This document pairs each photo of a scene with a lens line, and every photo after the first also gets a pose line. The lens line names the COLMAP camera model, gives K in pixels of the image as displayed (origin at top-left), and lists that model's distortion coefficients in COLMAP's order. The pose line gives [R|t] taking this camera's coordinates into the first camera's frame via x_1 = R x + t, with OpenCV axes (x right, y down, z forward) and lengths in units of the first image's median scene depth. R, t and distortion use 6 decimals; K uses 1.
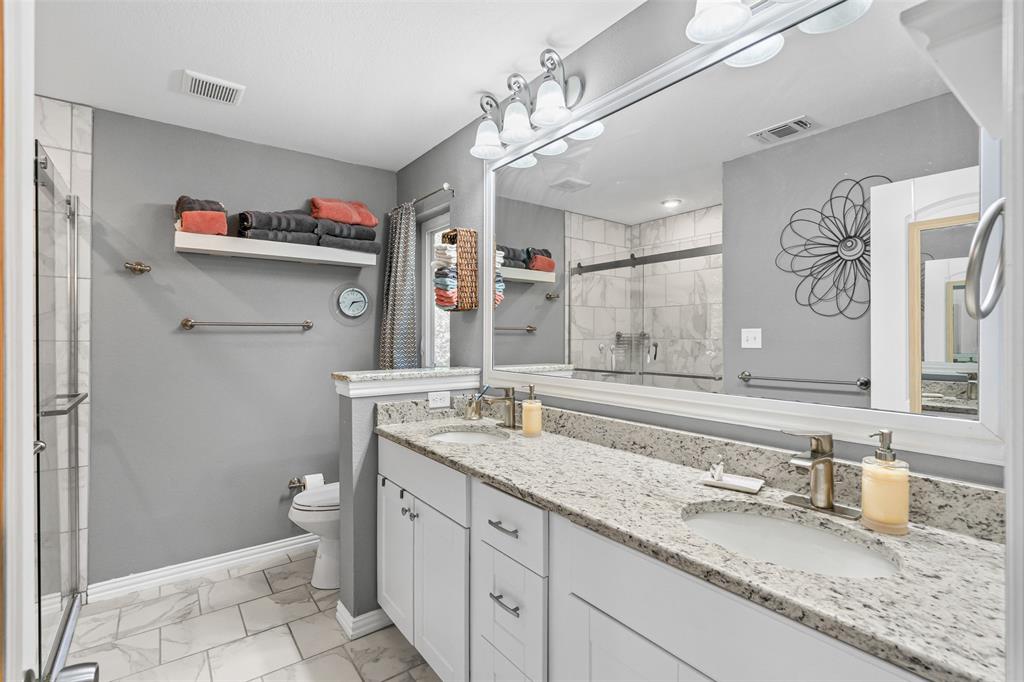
lens RADIAL K [[475.0, 0, 509.3], [0, 475.0, 334.6], [0, 0, 1]] dist [-0.002469, 0.000665]
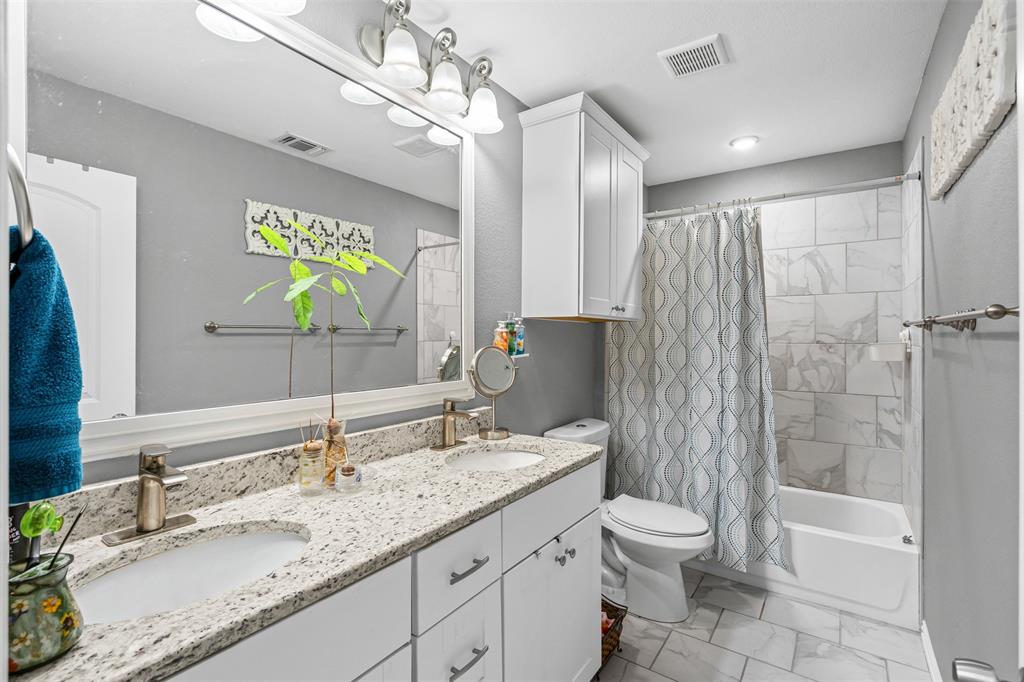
lens RADIAL K [[475.0, 0, 519.3], [0, 475.0, 337.1], [0, 0, 1]] dist [-0.002469, 0.000665]
pose [[-0.318762, 0.008408, 0.947797, -0.551833], [0.011505, 0.999921, -0.005001, 0.008124], [-0.947765, 0.009310, -0.318834, 0.791800]]
